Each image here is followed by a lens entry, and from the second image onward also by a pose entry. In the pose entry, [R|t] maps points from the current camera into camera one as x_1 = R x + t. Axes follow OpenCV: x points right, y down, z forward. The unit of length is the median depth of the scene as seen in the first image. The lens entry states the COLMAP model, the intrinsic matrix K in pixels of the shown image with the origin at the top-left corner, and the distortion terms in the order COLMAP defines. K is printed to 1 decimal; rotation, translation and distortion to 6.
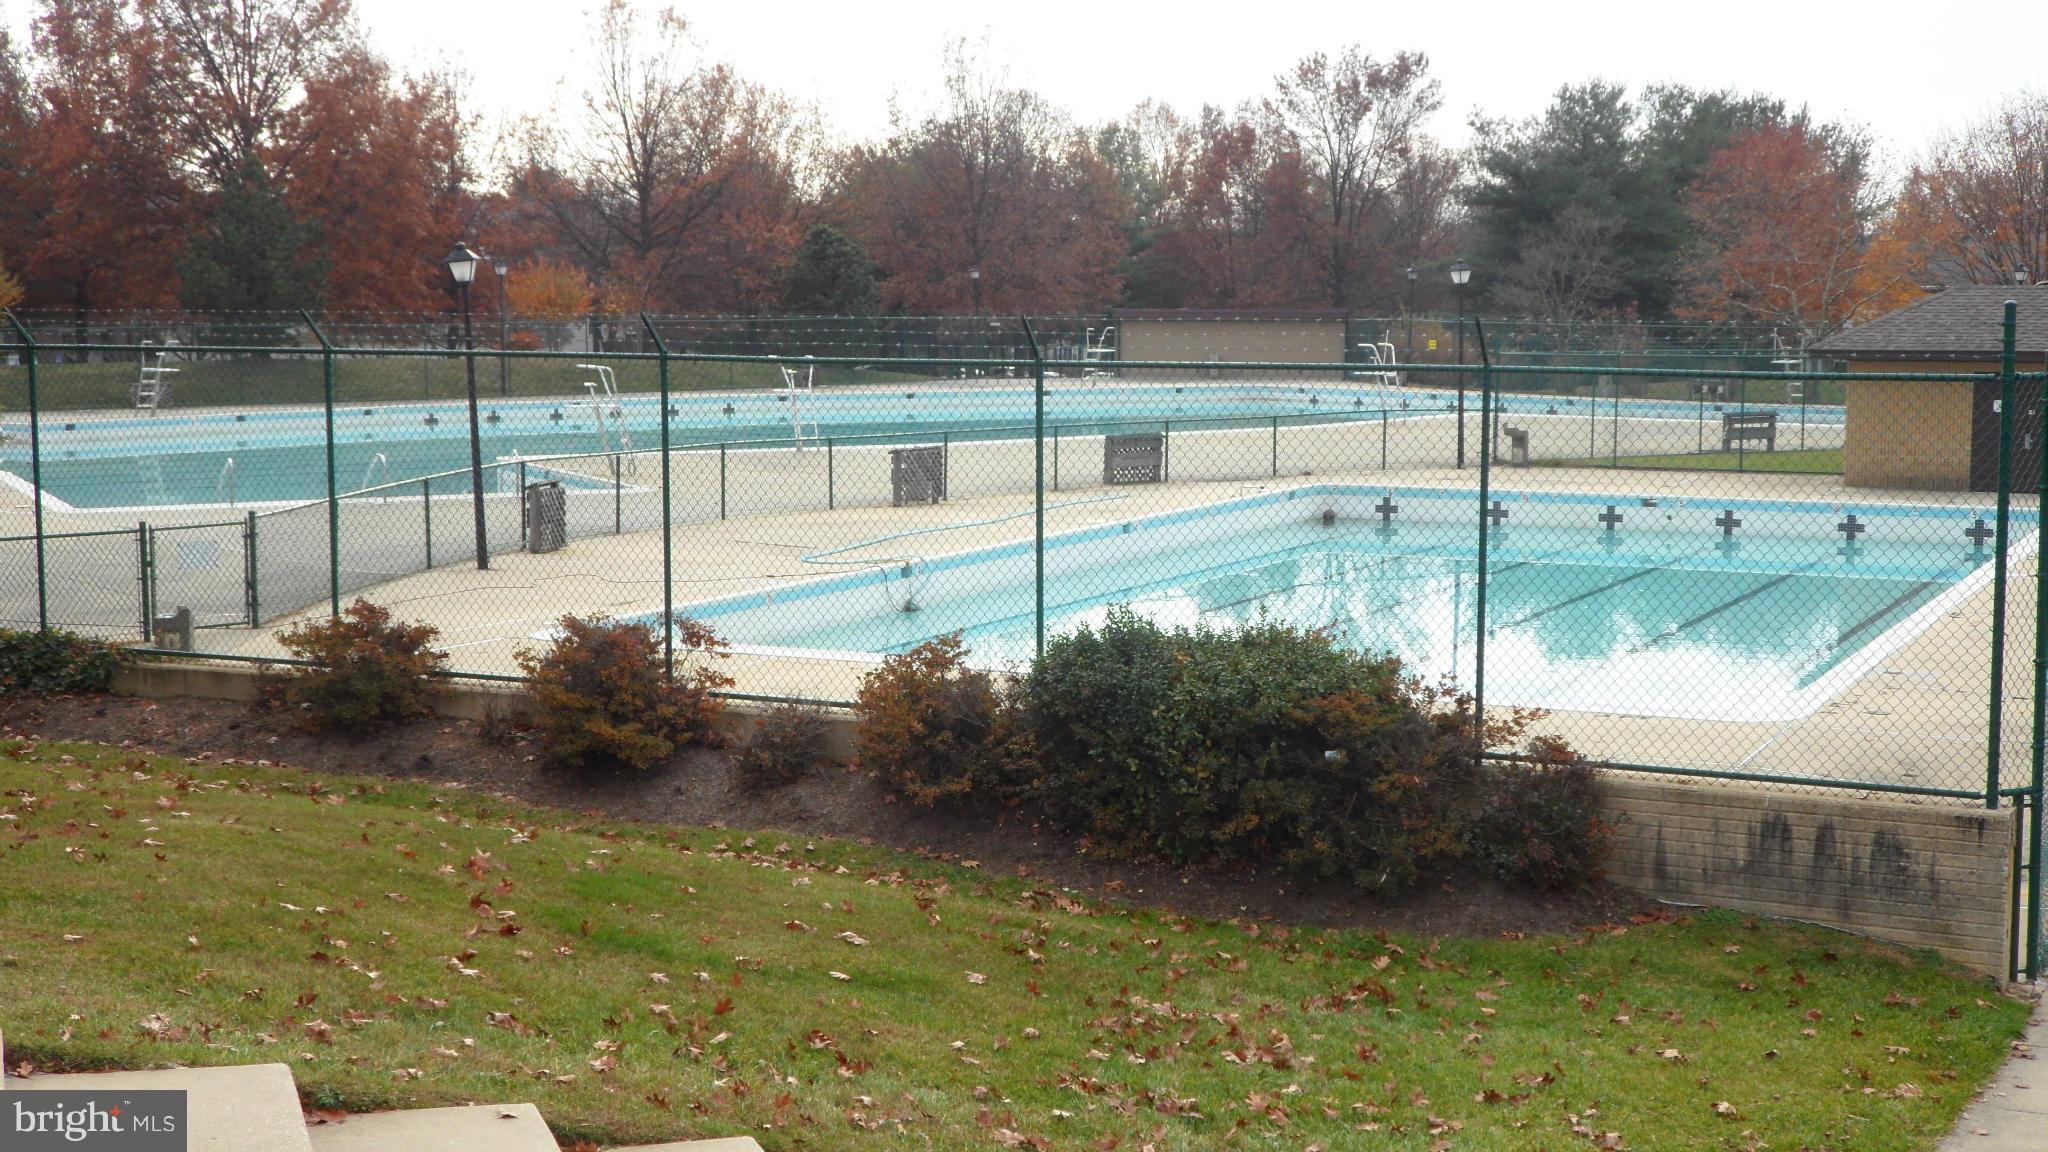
lens RADIAL K [[1343.4, 0, 1028.8], [0, 1343.4, 576.1], [0, 0, 1]] dist [-0.073194, 0.001702]
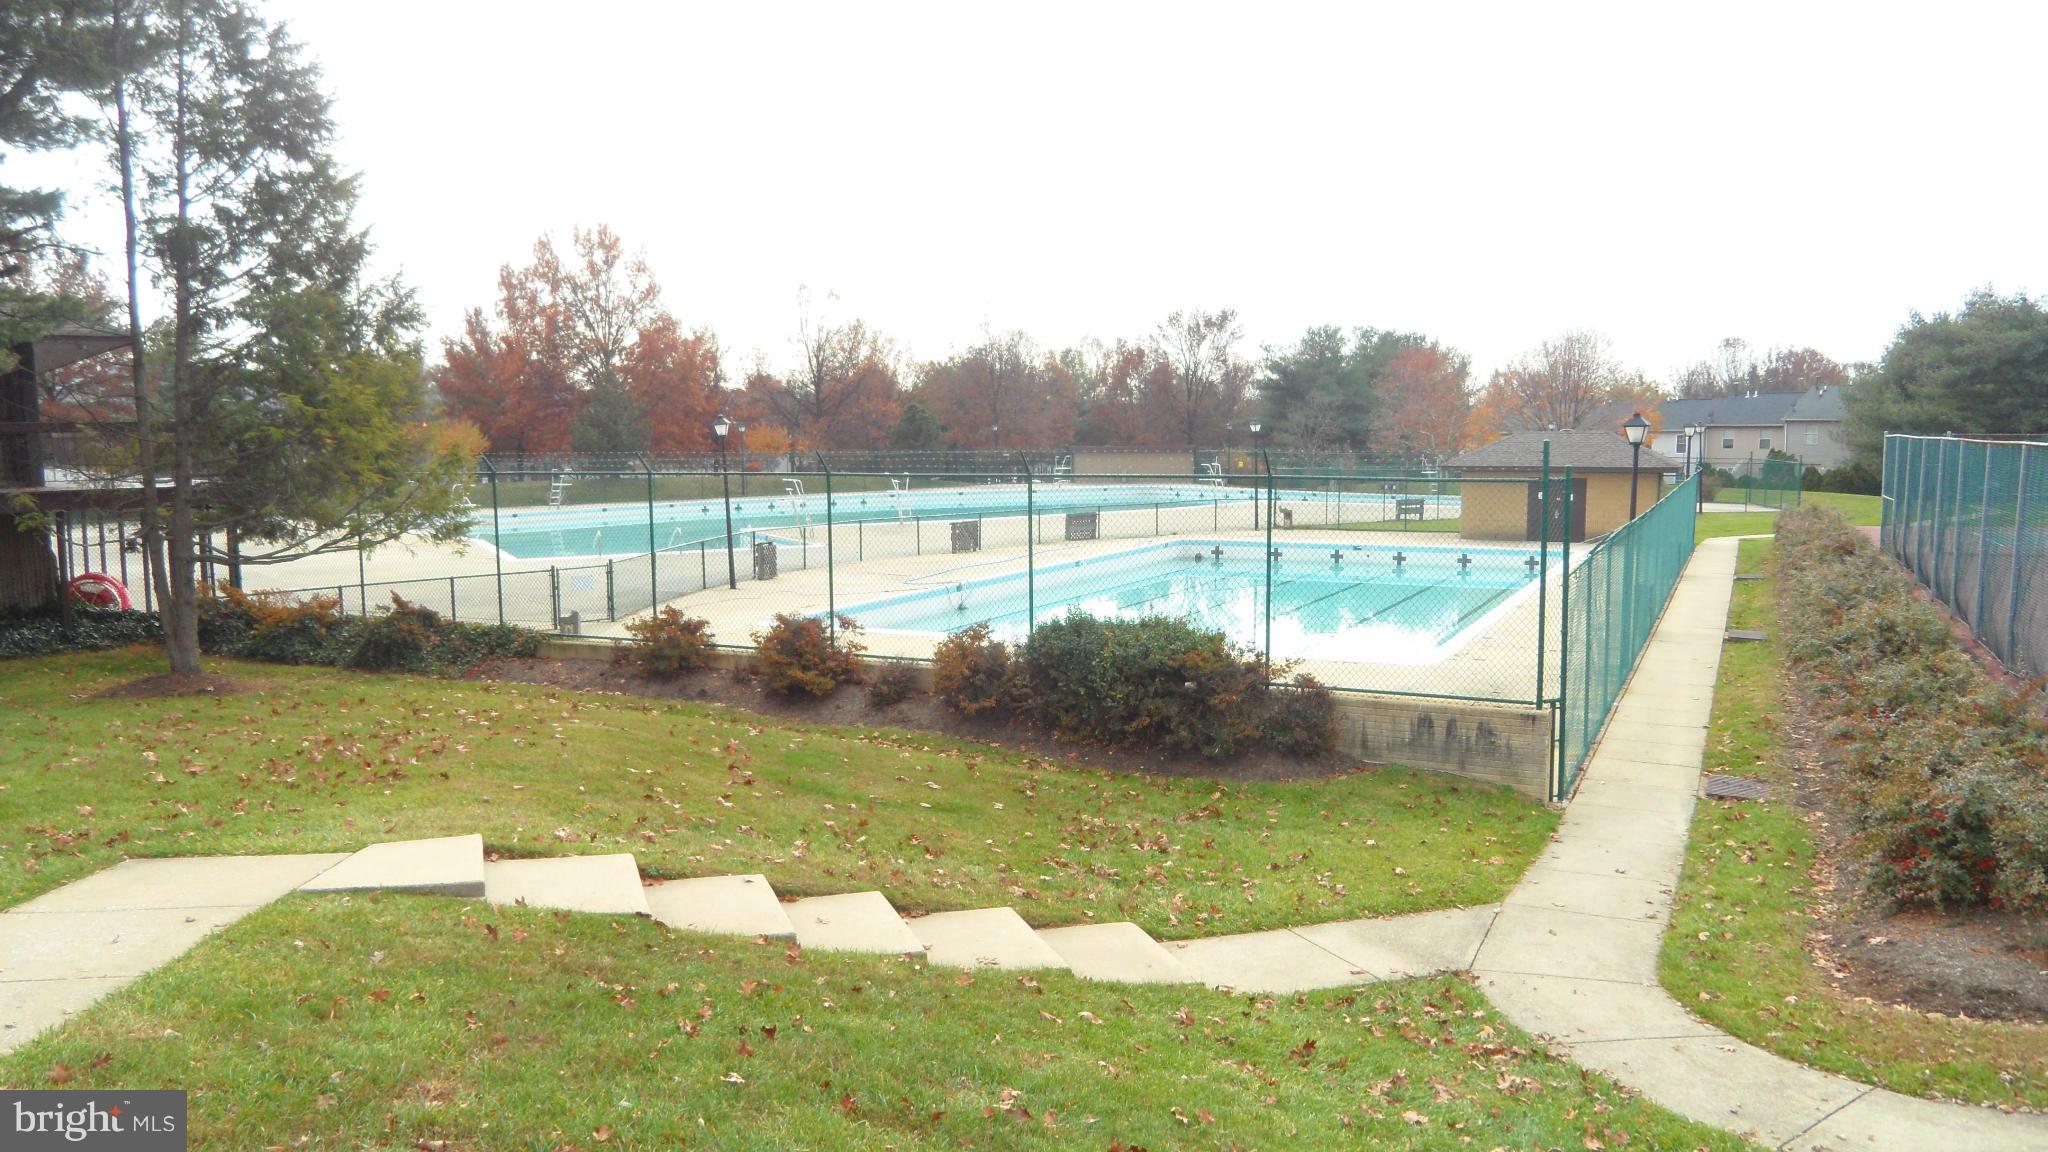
lens RADIAL K [[1343.4, 0, 966.7], [0, 1343.4, 612.7], [0, 0, 1]] dist [-0.073194, 0.001702]
pose [[0.999622, -0.008427, -0.026184, -0.033829], [0.008957, 0.999756, 0.020203, -0.007210], [0.026008, -0.020430, 0.999453, -0.897813]]
